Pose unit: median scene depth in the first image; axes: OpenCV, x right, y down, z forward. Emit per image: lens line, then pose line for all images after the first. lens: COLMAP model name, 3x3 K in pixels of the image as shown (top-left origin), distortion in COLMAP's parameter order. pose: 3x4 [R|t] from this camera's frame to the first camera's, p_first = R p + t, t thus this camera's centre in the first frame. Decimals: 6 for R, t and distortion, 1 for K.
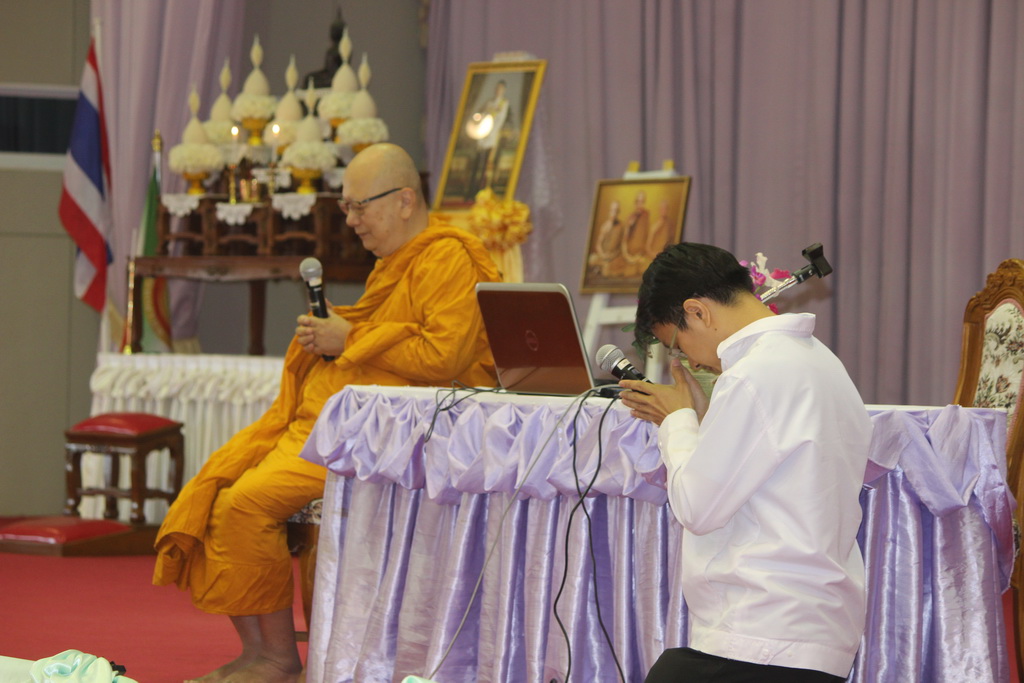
lens RADIAL K [[3204.3, 0, 512.0], [0, 3204.3, 341.5], [0, 0, 1]] dist [0.174827, 0.005030]
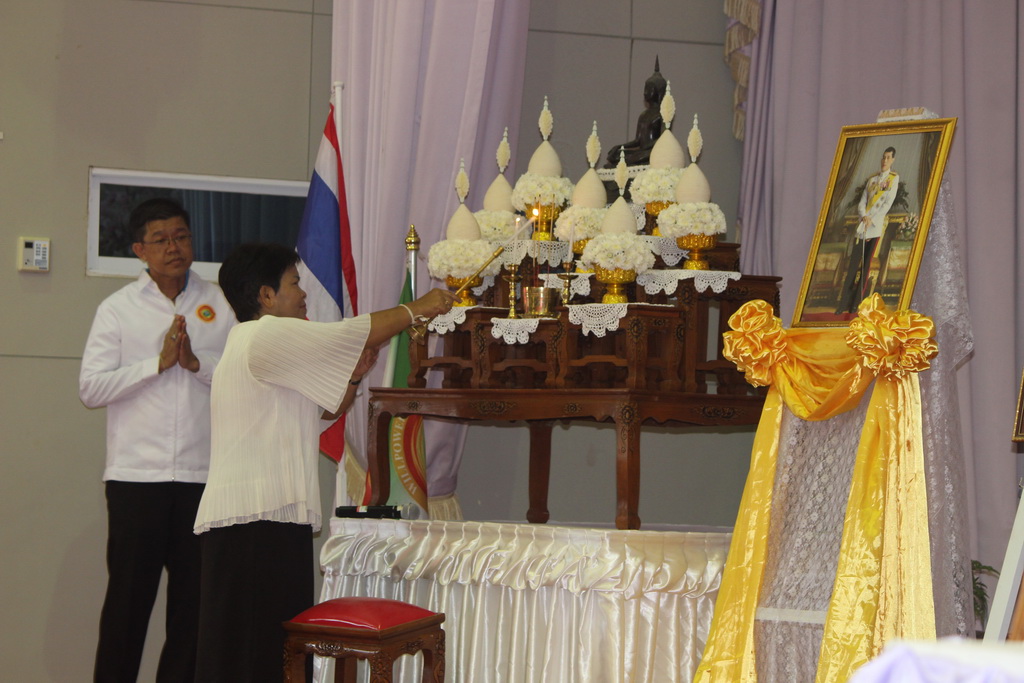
lens RADIAL K [[2664.9, 0, 512.0], [0, 2664.9, 341.5], [0, 0, 1]] dist [-0.075099, -0.067313]
pose [[0.997880, 0.011016, -0.064140, -0.047768], [-0.014722, 0.998231, -0.057601, -0.001795], [0.063392, 0.058423, 0.996277, 0.386639]]
